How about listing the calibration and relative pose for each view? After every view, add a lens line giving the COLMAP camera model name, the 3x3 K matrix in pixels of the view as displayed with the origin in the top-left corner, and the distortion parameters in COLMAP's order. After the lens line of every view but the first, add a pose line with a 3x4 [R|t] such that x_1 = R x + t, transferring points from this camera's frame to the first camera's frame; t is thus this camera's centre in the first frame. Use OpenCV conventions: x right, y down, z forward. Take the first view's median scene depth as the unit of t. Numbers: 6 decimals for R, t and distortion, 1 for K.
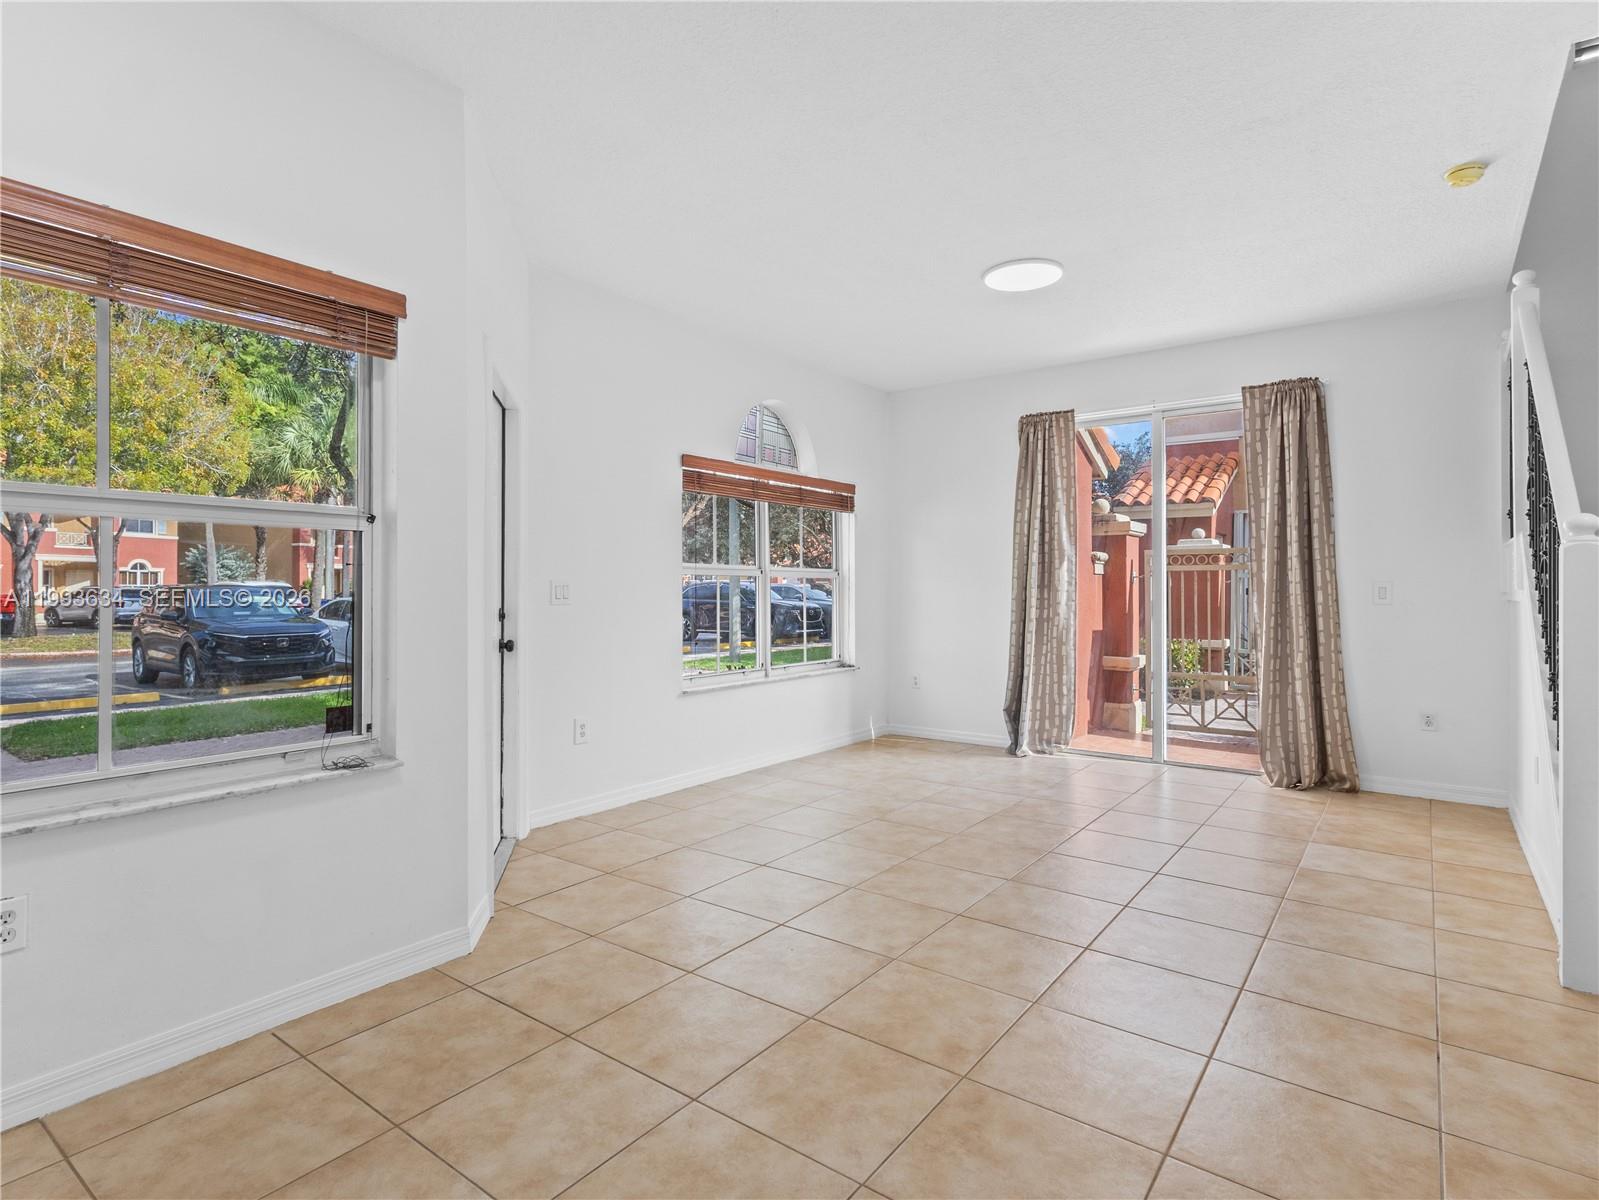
lens RADIAL K [[840.4, 0, 801.3], [0, 840.4, 576.7], [0, 0, 1]] dist [0.002755, 0.001812]
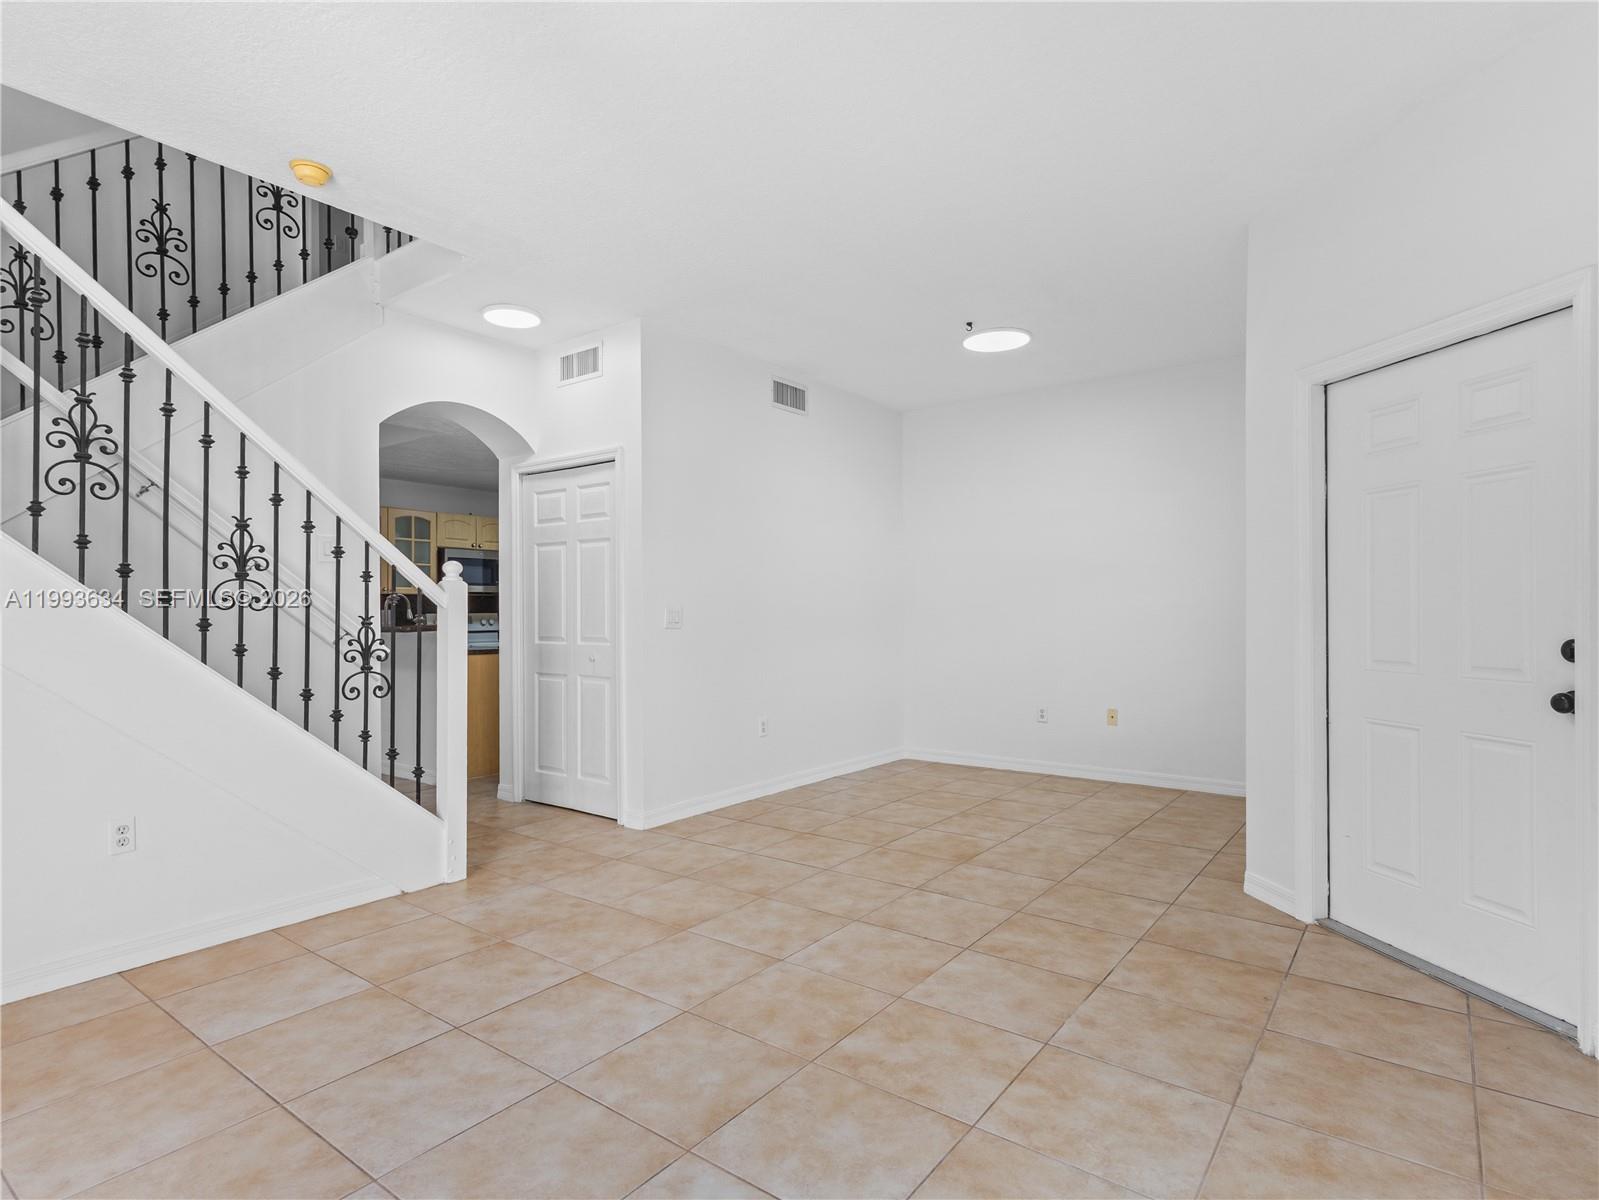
lens RADIAL K [[840.4, 0, 801.3], [0, 840.4, 576.7], [0, 0, 1]] dist [0.002755, 0.001812]
pose [[-0.999983, 0.002313, 0.005268, 0.150006], [0.002013, 0.998411, -0.056318, 0.019080], [-0.005390, -0.056306, -0.998399, 1.248303]]
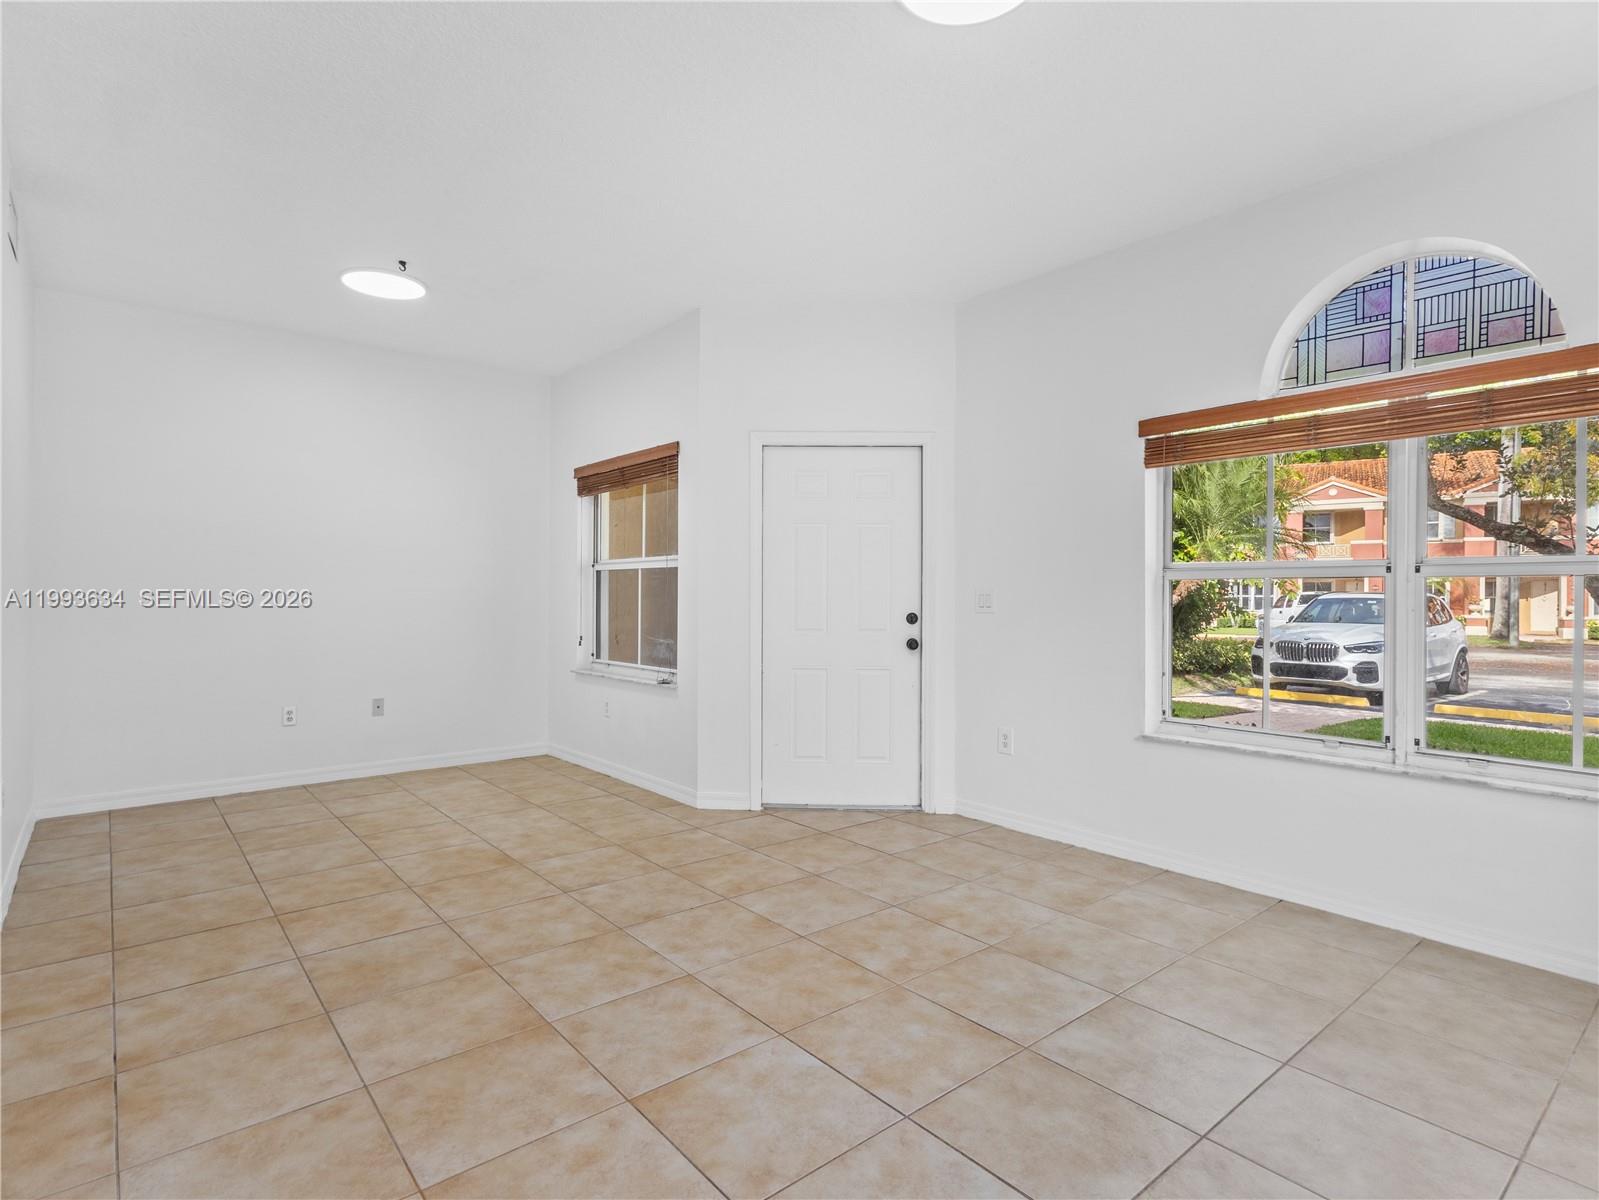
lens RADIAL K [[830.1, 0, 792.1], [0, 830.1, 592.8], [0, 0, 1]] dist [0.000070, 0.006685]
pose [[-0.239163, -0.006136, -0.970960, 0.649698], [0.008646, 0.999927, -0.008449, 0.012684], [0.970941, -0.010416, -0.239092, 0.859607]]
